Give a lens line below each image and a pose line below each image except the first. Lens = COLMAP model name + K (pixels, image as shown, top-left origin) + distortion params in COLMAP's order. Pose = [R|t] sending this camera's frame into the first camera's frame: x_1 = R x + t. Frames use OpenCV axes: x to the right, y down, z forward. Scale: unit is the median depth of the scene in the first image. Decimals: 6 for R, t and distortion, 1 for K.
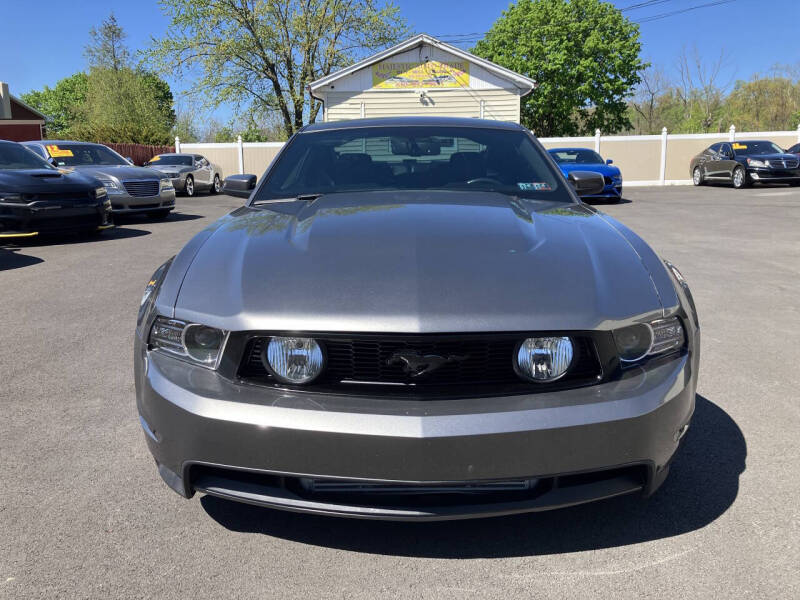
lens RADIAL K [[779.8, 0, 397.7], [0, 779.8, 346.8], [0, 0, 1]] dist [0.013212, 0.010797]
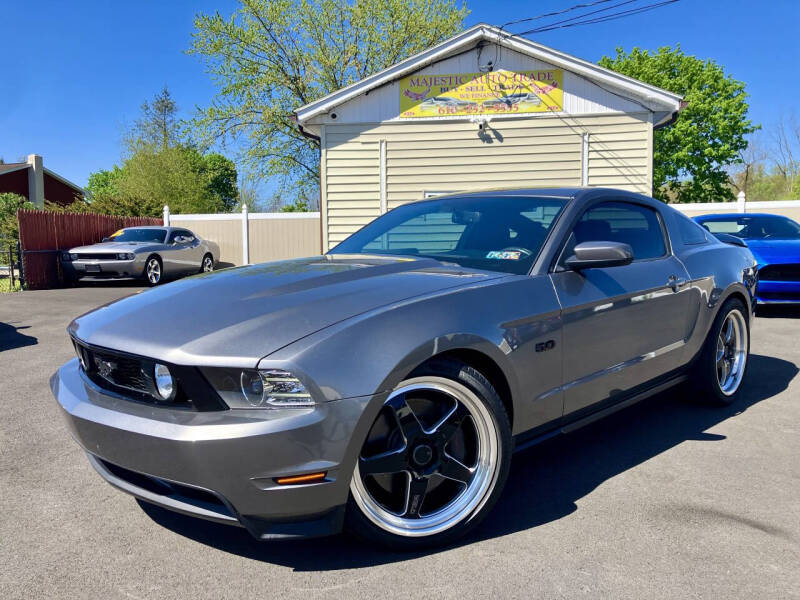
lens RADIAL K [[764.3, 0, 400.0], [0, 764.3, 300.0], [0, 0, 1]] dist [0.100883, 0.001434]
pose [[0.995923, 0.005783, -0.090022, 0.022398], [-0.019504, 0.988142, -0.152298, -0.100751], [0.088073, 0.153433, 0.984226, 0.436287]]
